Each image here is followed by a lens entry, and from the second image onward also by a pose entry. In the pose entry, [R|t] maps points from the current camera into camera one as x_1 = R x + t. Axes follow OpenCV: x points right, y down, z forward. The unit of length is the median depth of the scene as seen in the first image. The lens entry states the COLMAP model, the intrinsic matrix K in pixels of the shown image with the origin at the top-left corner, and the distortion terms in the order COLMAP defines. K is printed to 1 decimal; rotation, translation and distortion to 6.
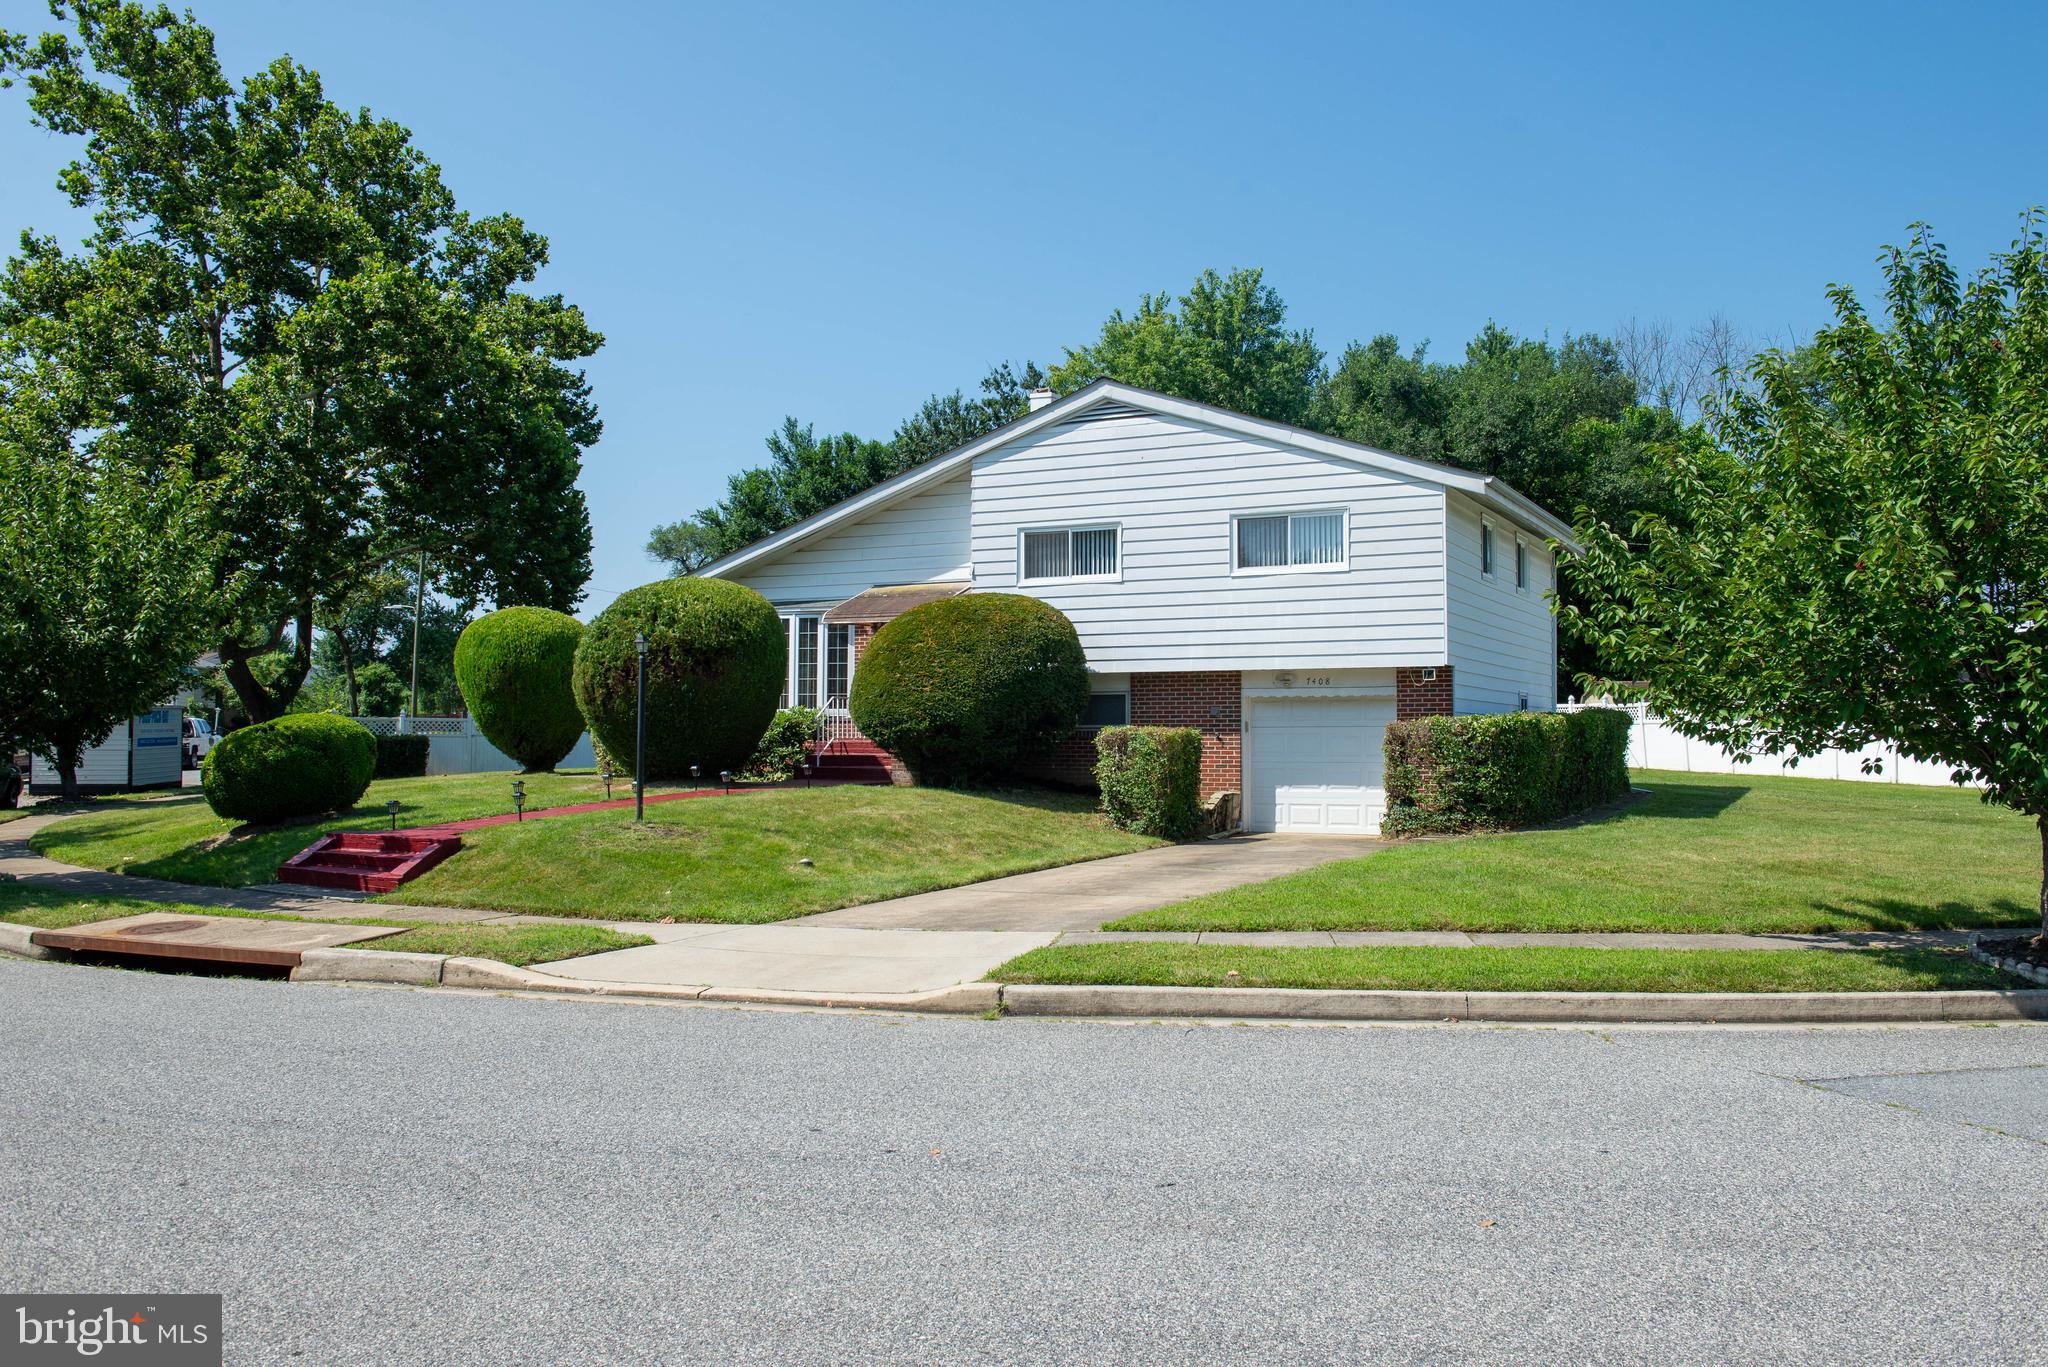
lens RADIAL K [[1669.9, 0, 1024.0], [0, 1669.9, 683.5], [0, 0, 1]] dist [-0.007647, -0.019229]
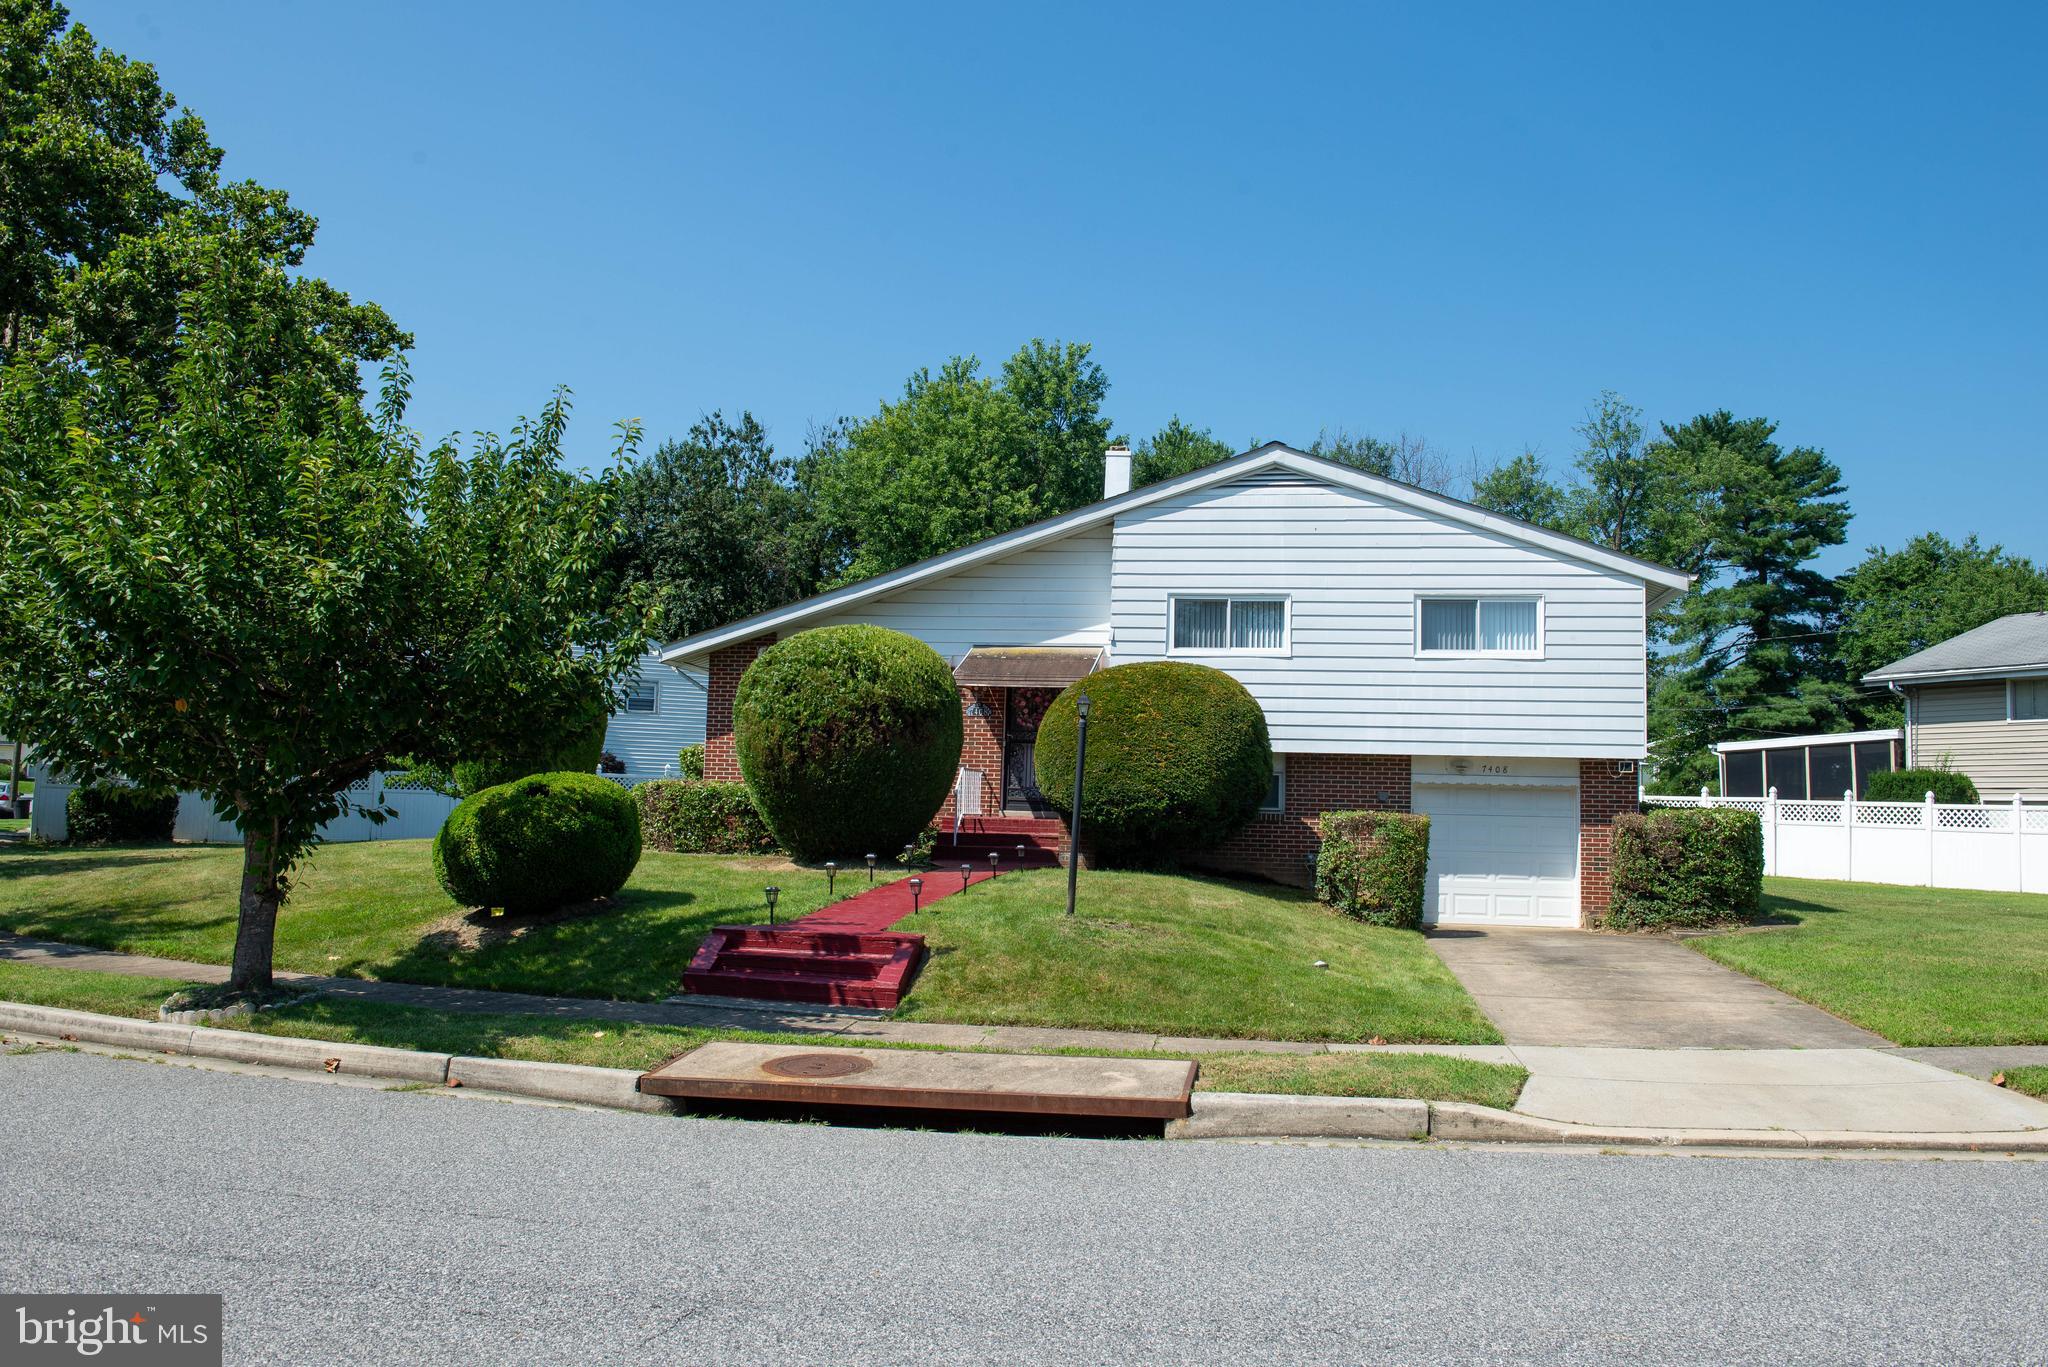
lens RADIAL K [[1669.9, 0, 1024.0], [0, 1669.9, 683.5], [0, 0, 1]] dist [-0.007647, -0.019229]
pose [[0.950900, 0.048331, 0.305701, -0.388874], [-0.035306, 0.998223, -0.047996, 0.005235], [-0.307478, 0.034847, 0.950917, 0.149630]]
